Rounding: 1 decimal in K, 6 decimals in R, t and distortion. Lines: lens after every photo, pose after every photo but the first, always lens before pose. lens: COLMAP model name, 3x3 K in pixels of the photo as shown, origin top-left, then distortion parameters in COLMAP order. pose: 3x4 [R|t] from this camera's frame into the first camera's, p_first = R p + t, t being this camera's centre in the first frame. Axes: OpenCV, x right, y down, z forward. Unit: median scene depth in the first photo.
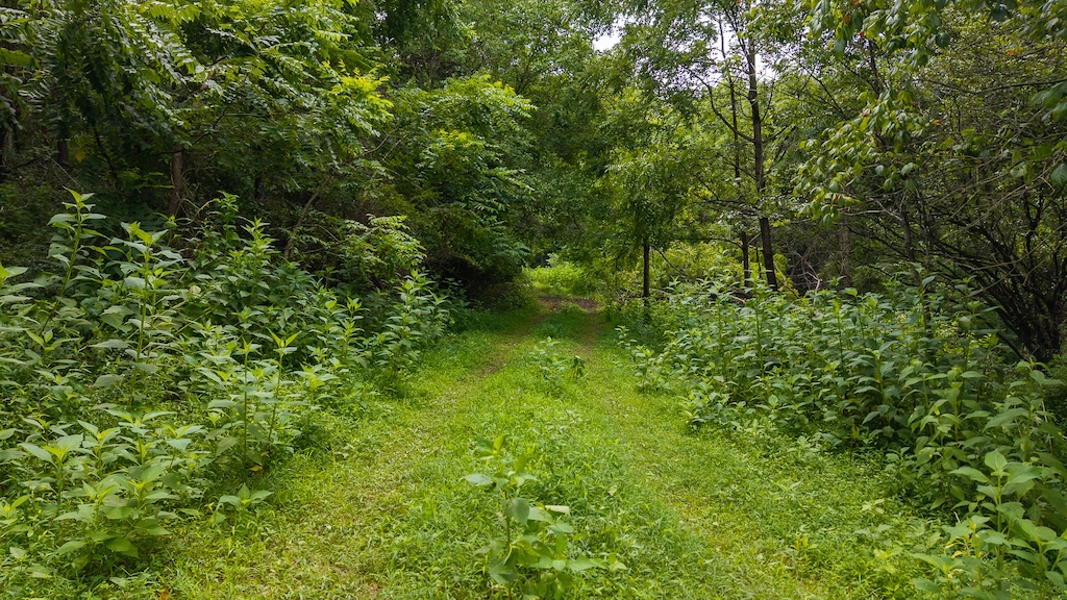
lens RADIAL K [[694.9, 0, 533.1], [0, 694.9, 302.9], [0, 0, 1]] dist [0.004220, -0.012026]
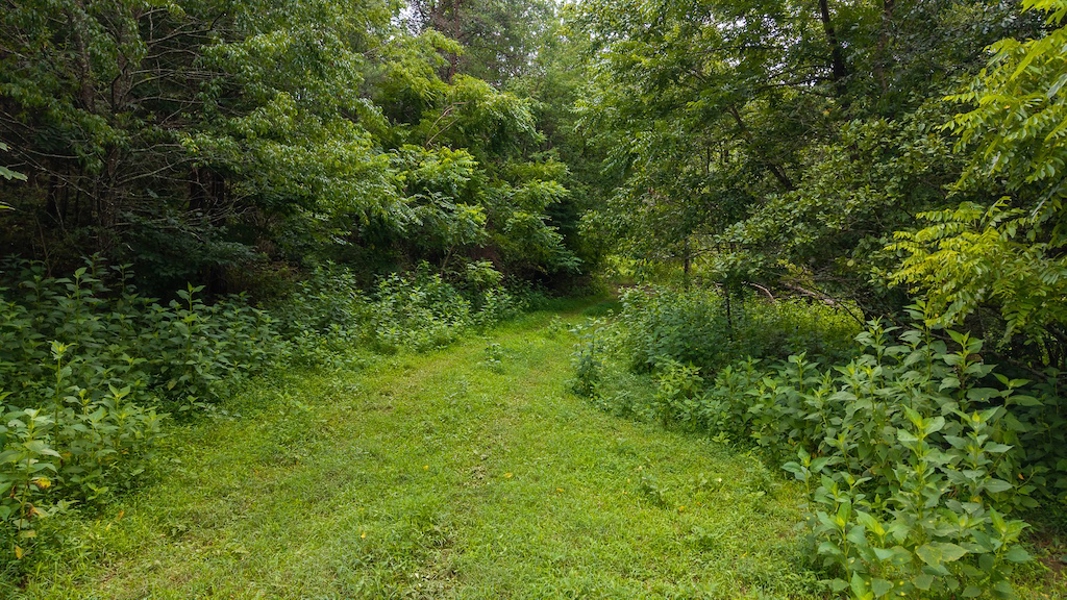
lens RADIAL K [[694.9, 0, 533.7], [0, 694.9, 298.9], [0, 0, 1]] dist [0.004220, -0.012026]
pose [[0.981847, 0.003182, -0.189649, 0.482422], [0.001279, 0.999726, 0.023392, -0.067313], [0.189672, -0.023210, 0.981573, -1.546447]]
